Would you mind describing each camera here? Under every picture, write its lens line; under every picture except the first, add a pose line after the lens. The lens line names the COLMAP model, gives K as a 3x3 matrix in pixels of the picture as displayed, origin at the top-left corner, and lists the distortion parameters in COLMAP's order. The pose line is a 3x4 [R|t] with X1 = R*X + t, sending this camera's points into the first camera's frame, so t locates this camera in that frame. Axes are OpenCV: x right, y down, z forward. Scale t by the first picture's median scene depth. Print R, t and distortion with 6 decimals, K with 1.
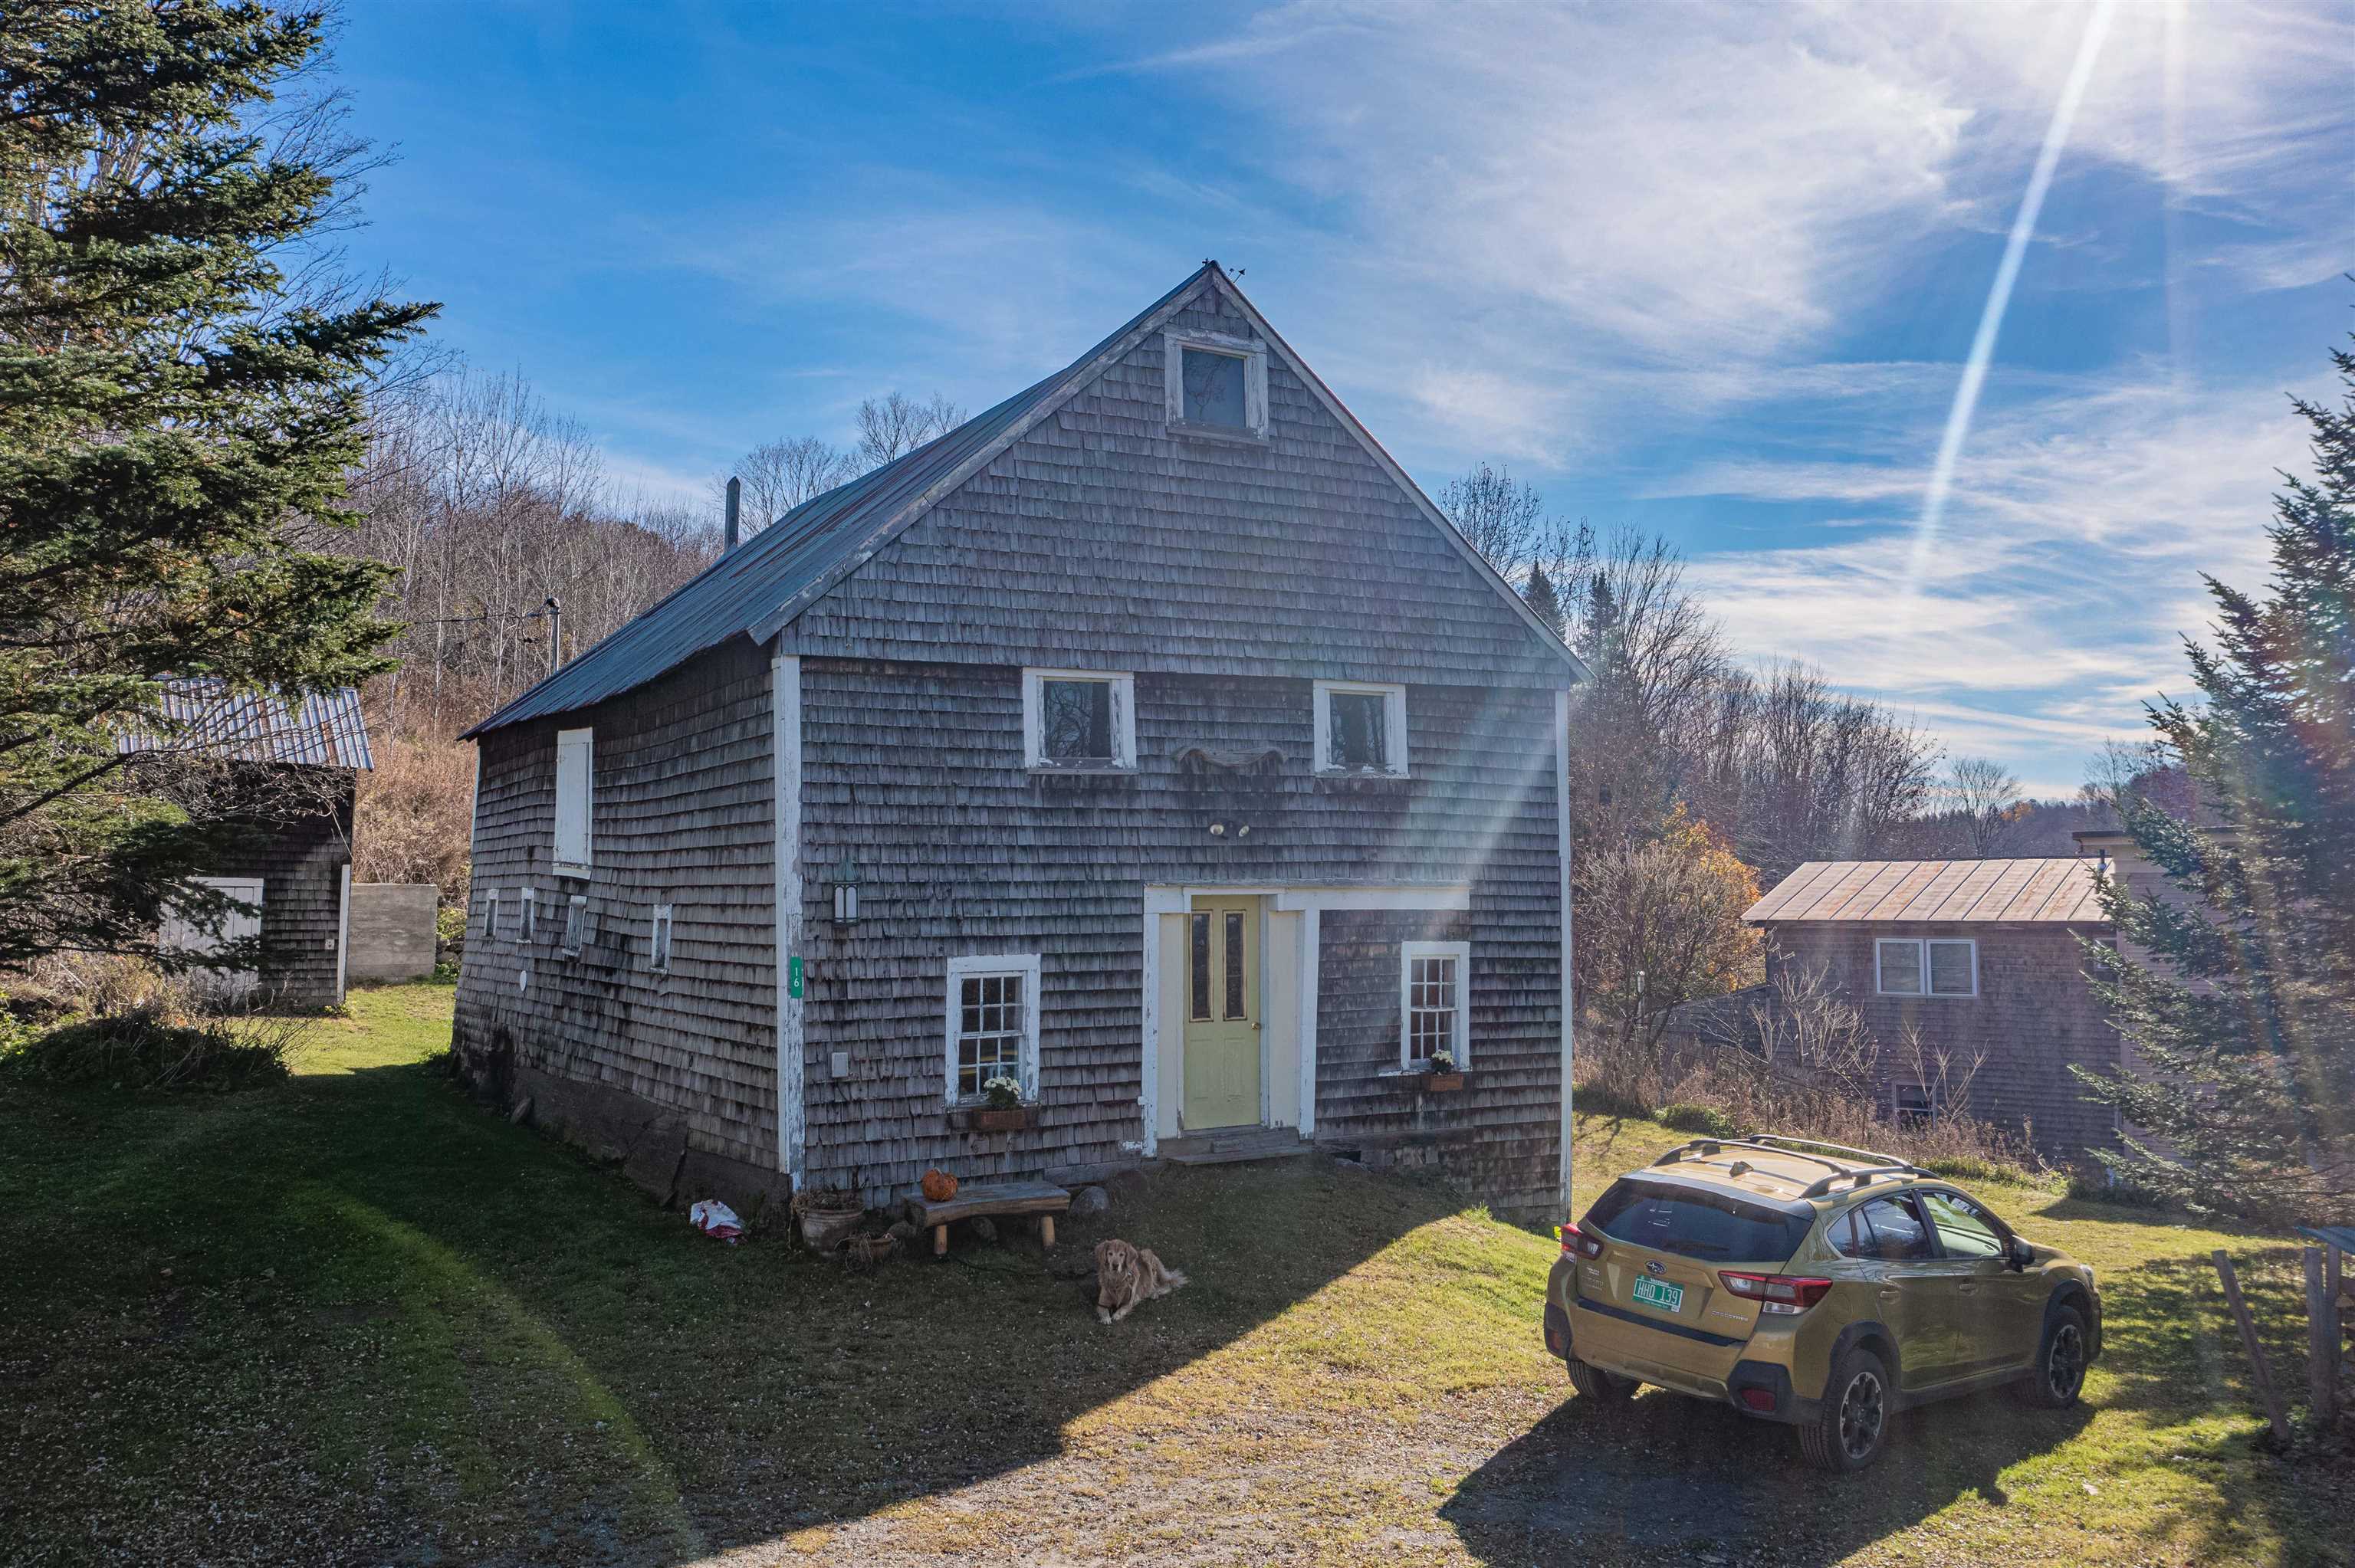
lens RADIAL K [[1862.3, 0, 1177.5], [0, 1862.3, 784.0], [0, 0, 1]] dist [-0.009555, -0.004319]
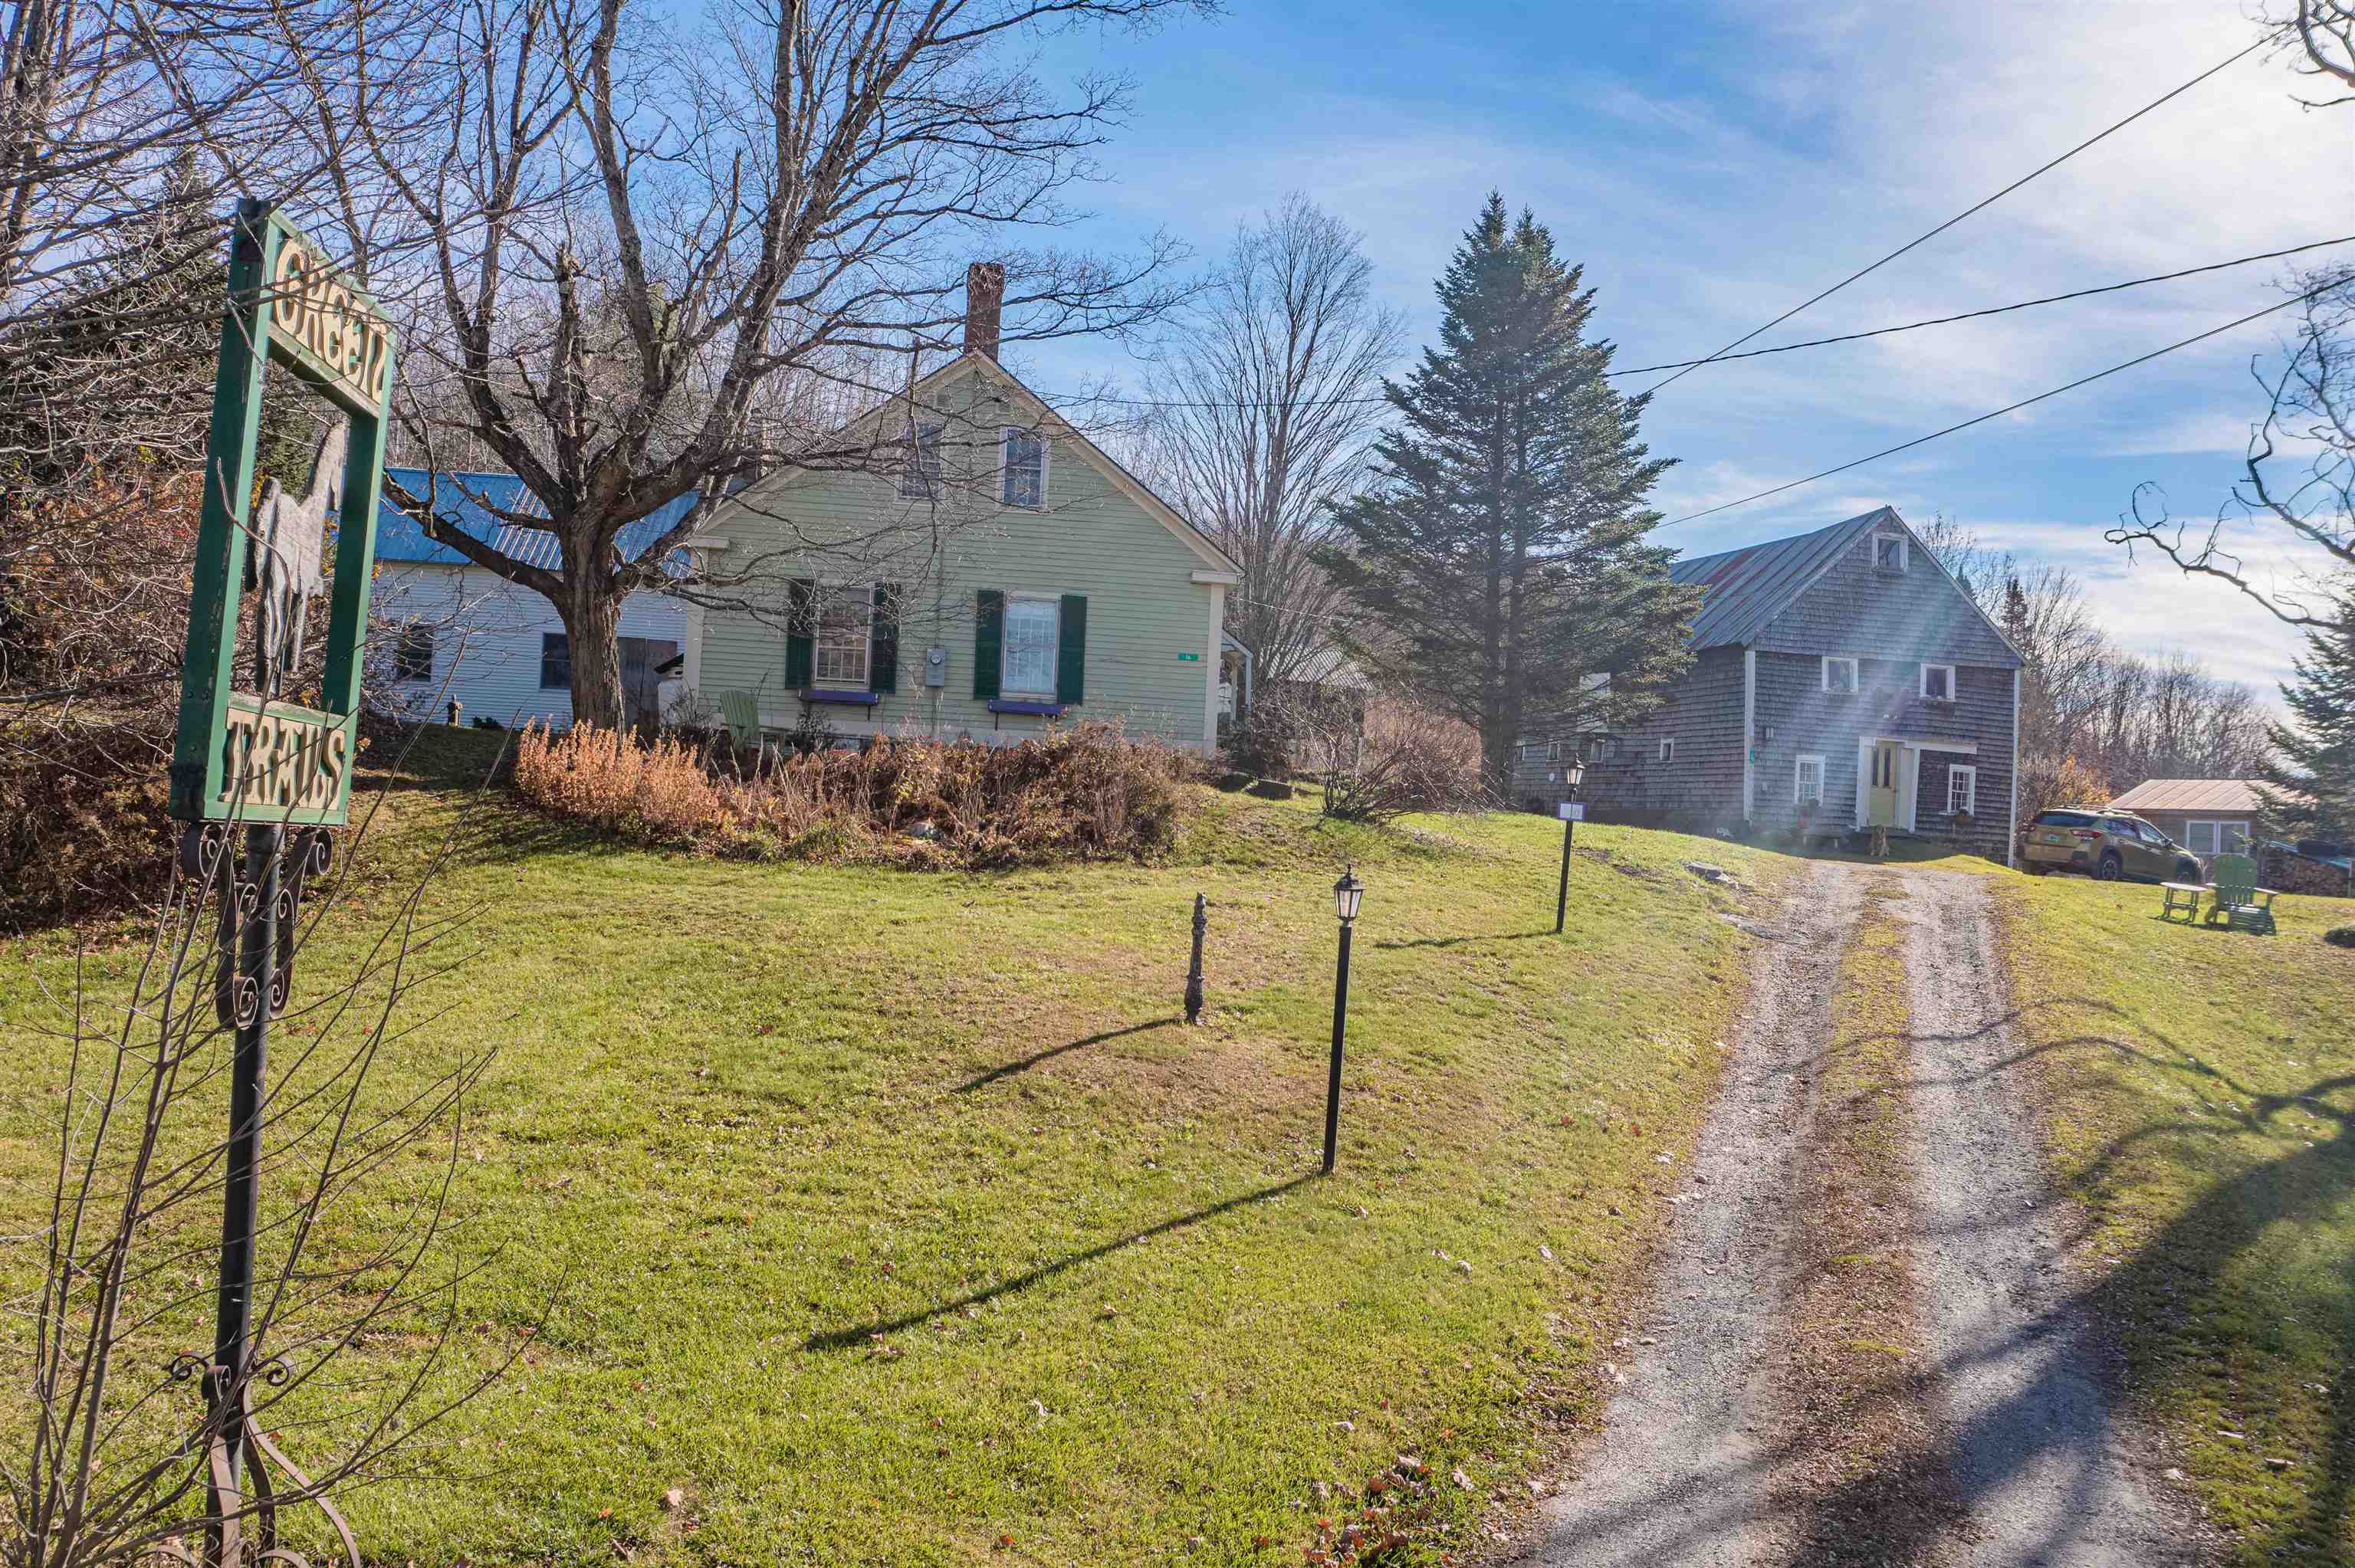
lens RADIAL K [[1862.3, 0, 1177.5], [0, 1862.3, 784.0], [0, 0, 1]] dist [-0.009555, -0.004319]
pose [[0.981867, 0.039405, -0.185431, -0.455766], [-0.035820, 0.999102, 0.022645, 0.092249], [0.186157, -0.015592, 0.982396, -1.754812]]
